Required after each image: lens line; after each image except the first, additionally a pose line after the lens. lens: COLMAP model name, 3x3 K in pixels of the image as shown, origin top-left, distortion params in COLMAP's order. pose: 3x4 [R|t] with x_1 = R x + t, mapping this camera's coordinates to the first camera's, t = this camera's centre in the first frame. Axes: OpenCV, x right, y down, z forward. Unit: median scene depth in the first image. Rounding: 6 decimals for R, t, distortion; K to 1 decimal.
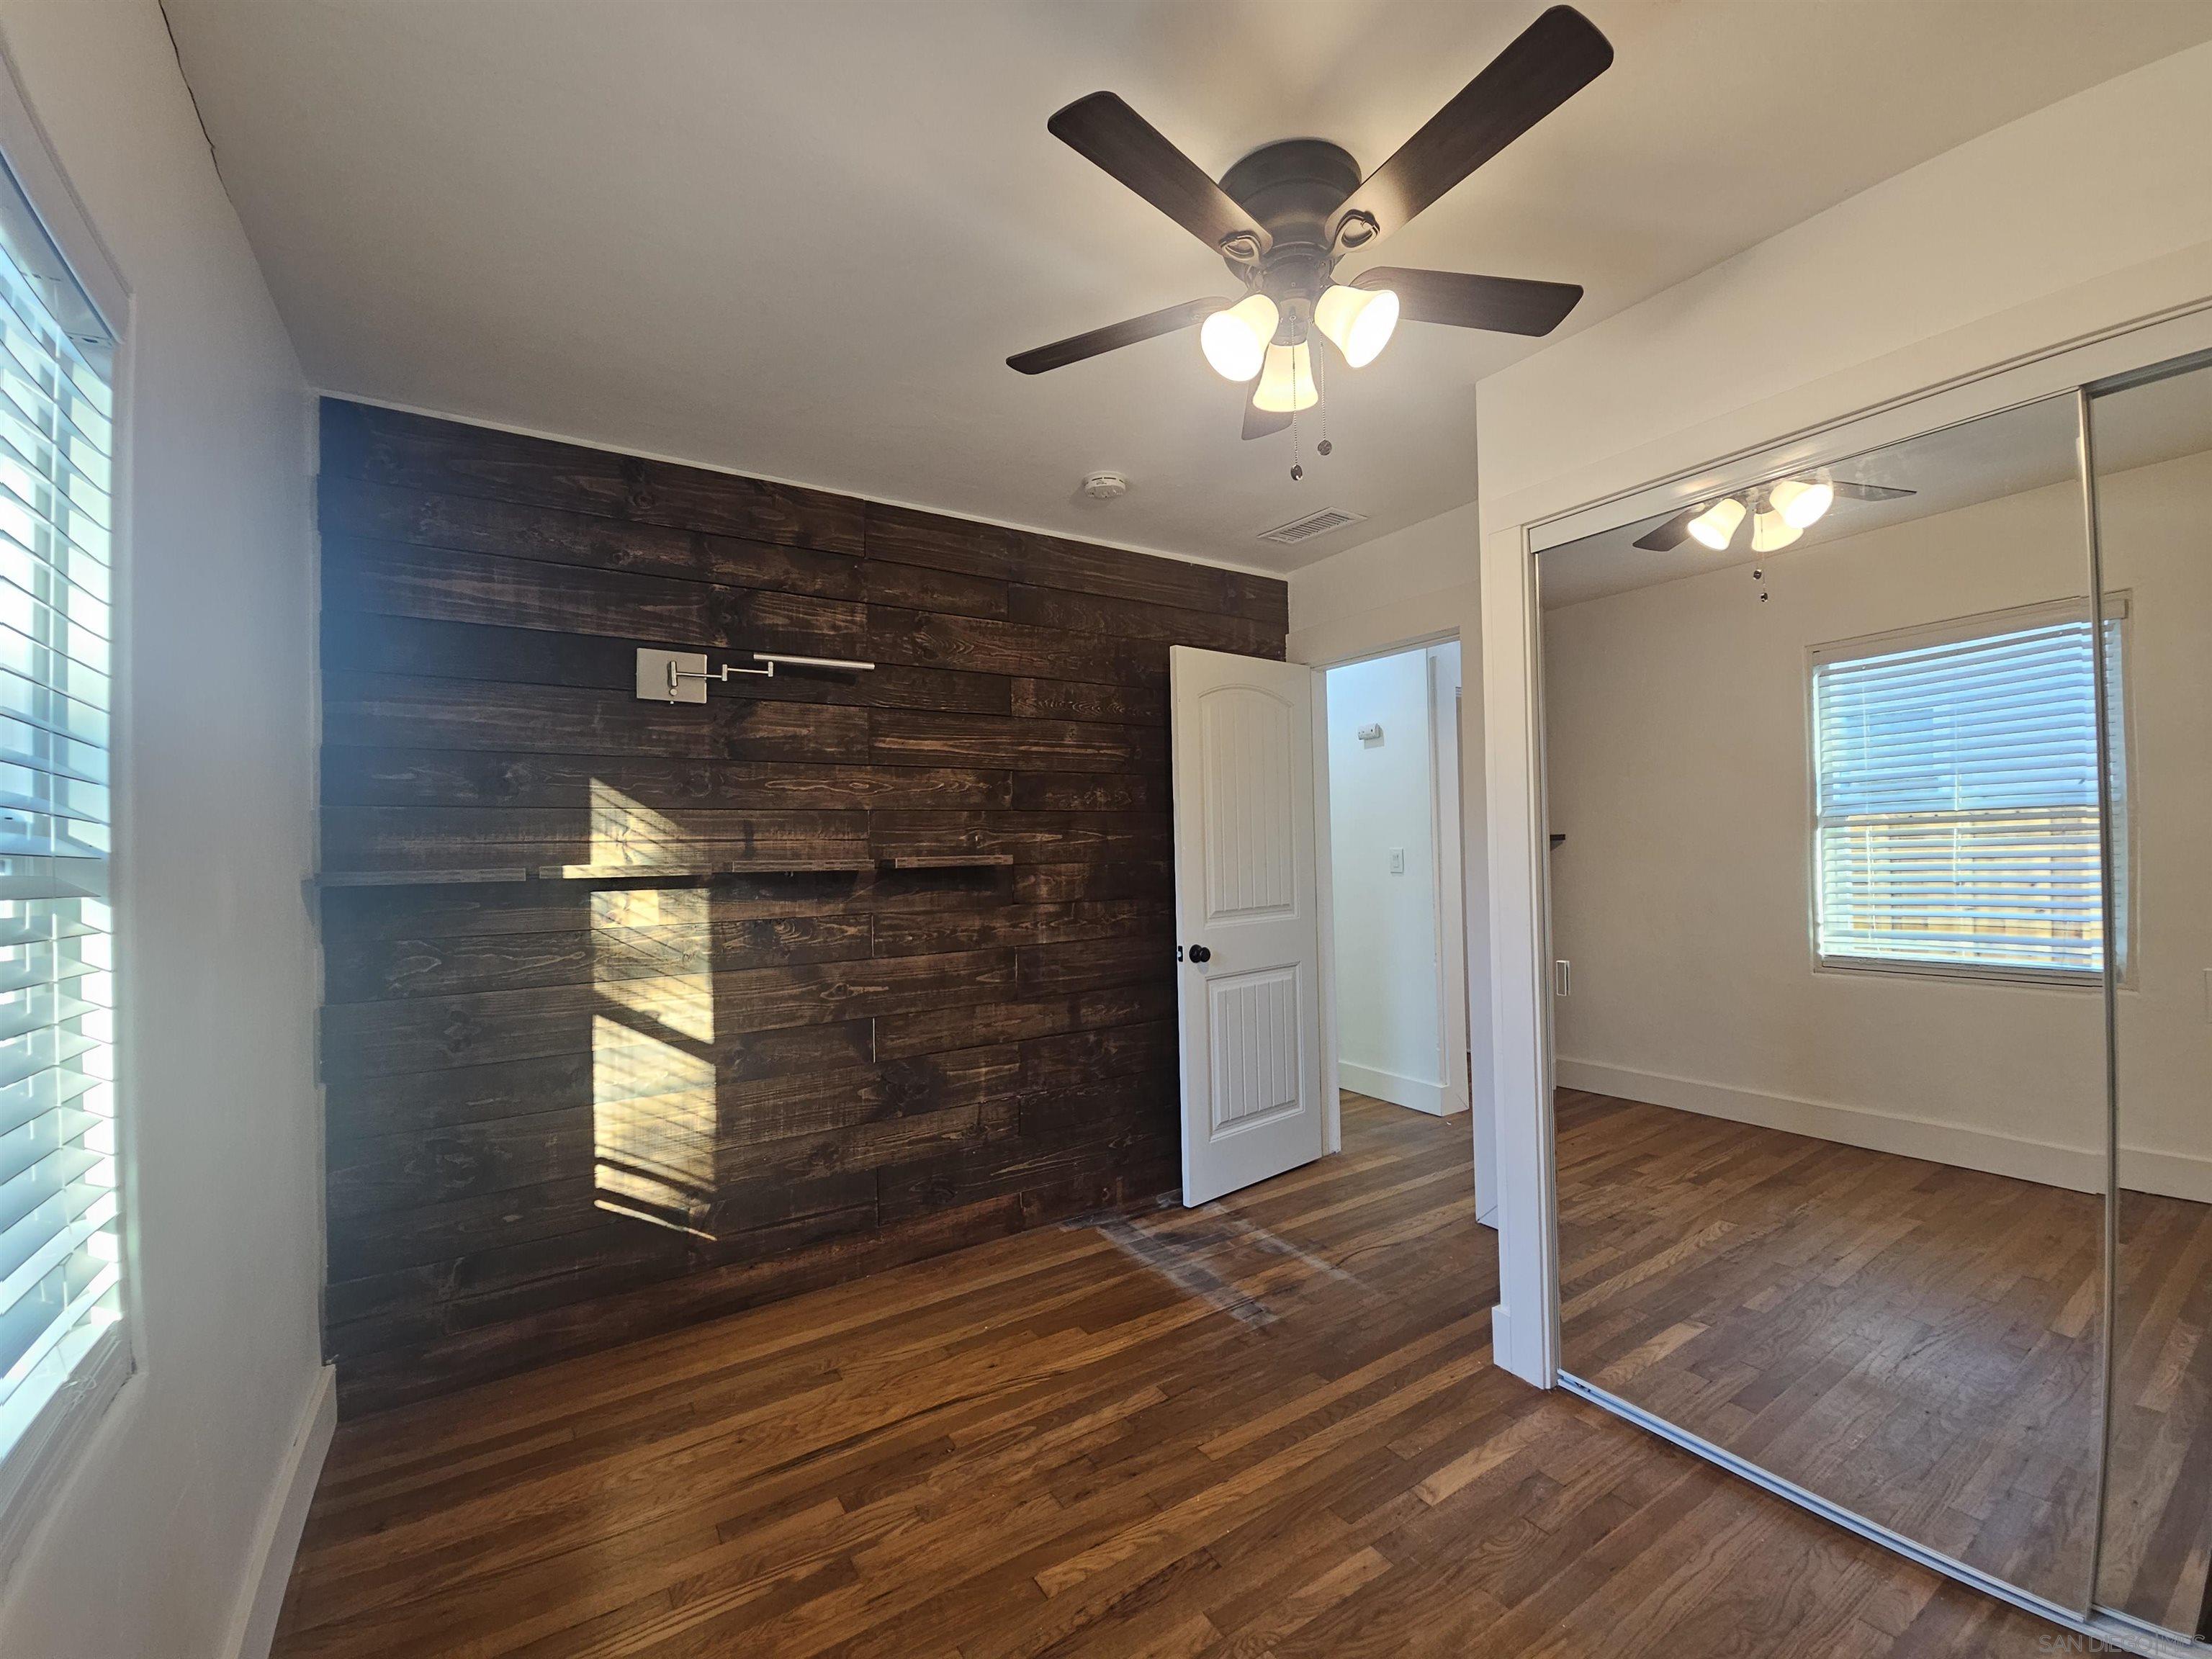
lens RADIAL K [[914.5, 0, 1105.5], [0, 914.5, 839.6], [0, 0, 1]] dist [-0.001935, -0.000387]
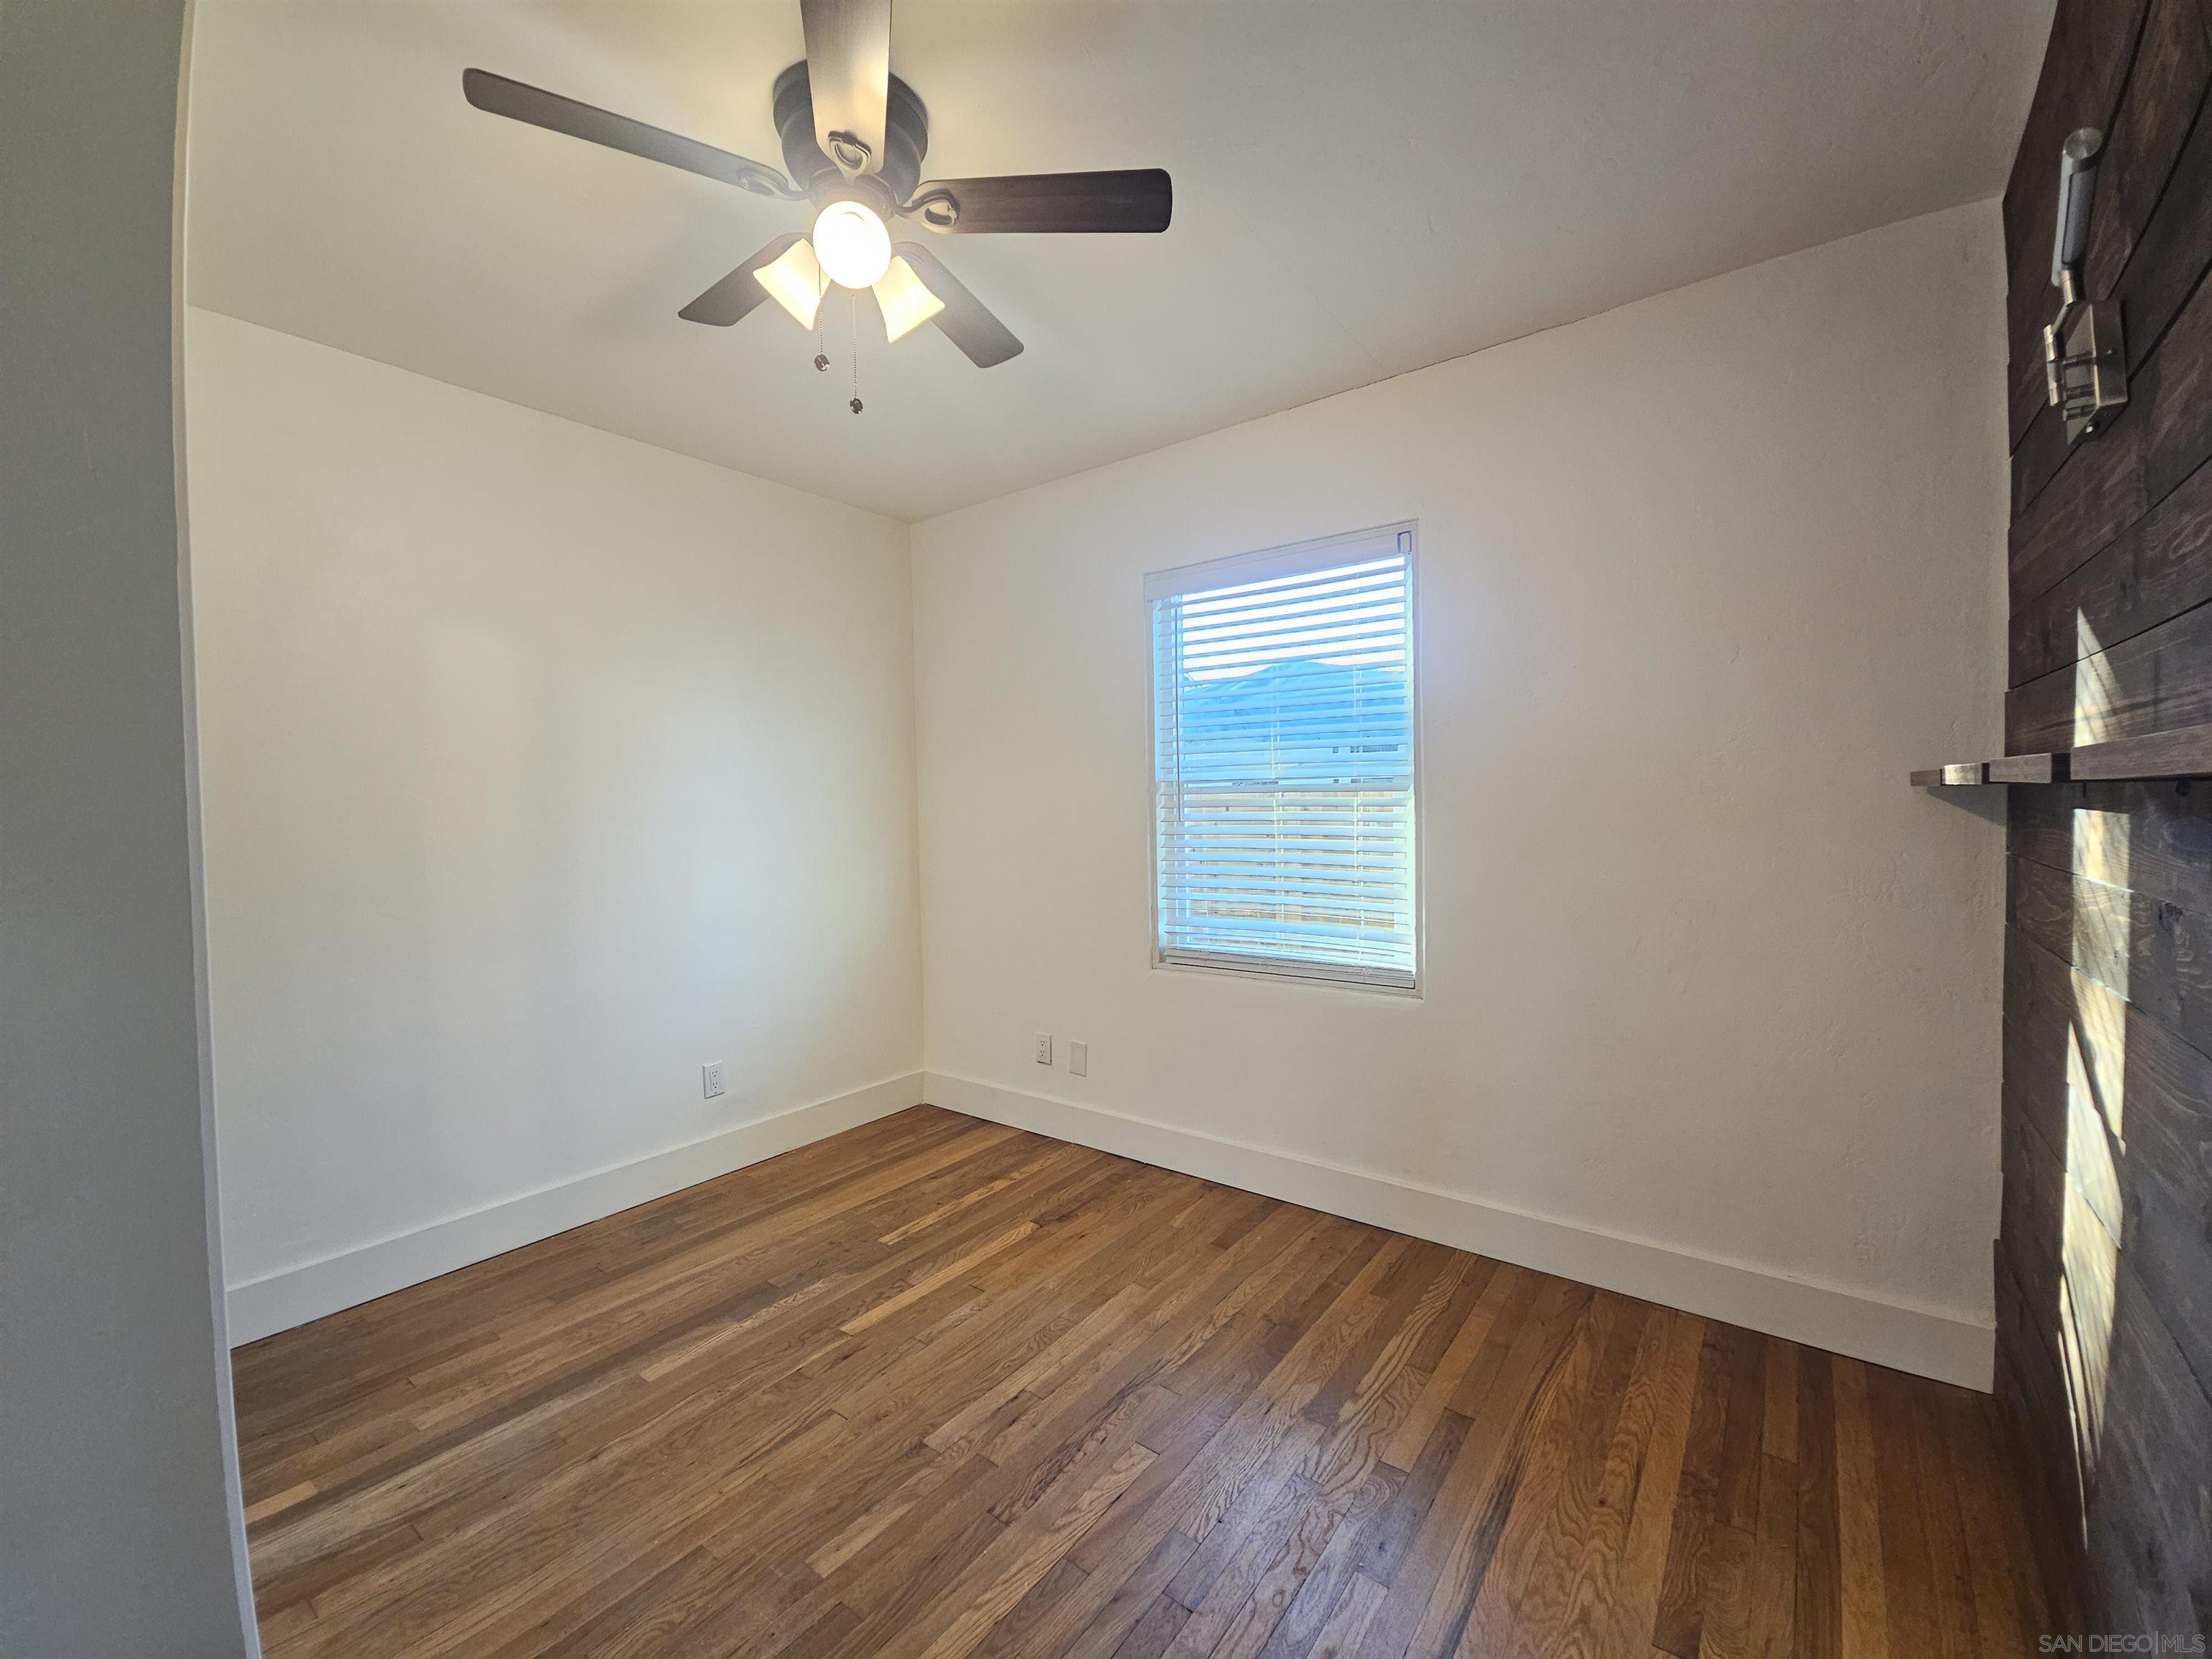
lens RADIAL K [[914.5, 0, 1100.2], [0, 914.5, 825.8], [0, 0, 1]] dist [-0.001935, -0.000387]
pose [[-0.941866, 0.049434, -0.332332, 0.303342], [0.044541, 0.998758, 0.022329, 0.040395], [0.333023, 0.006229, -0.942898, 1.965043]]
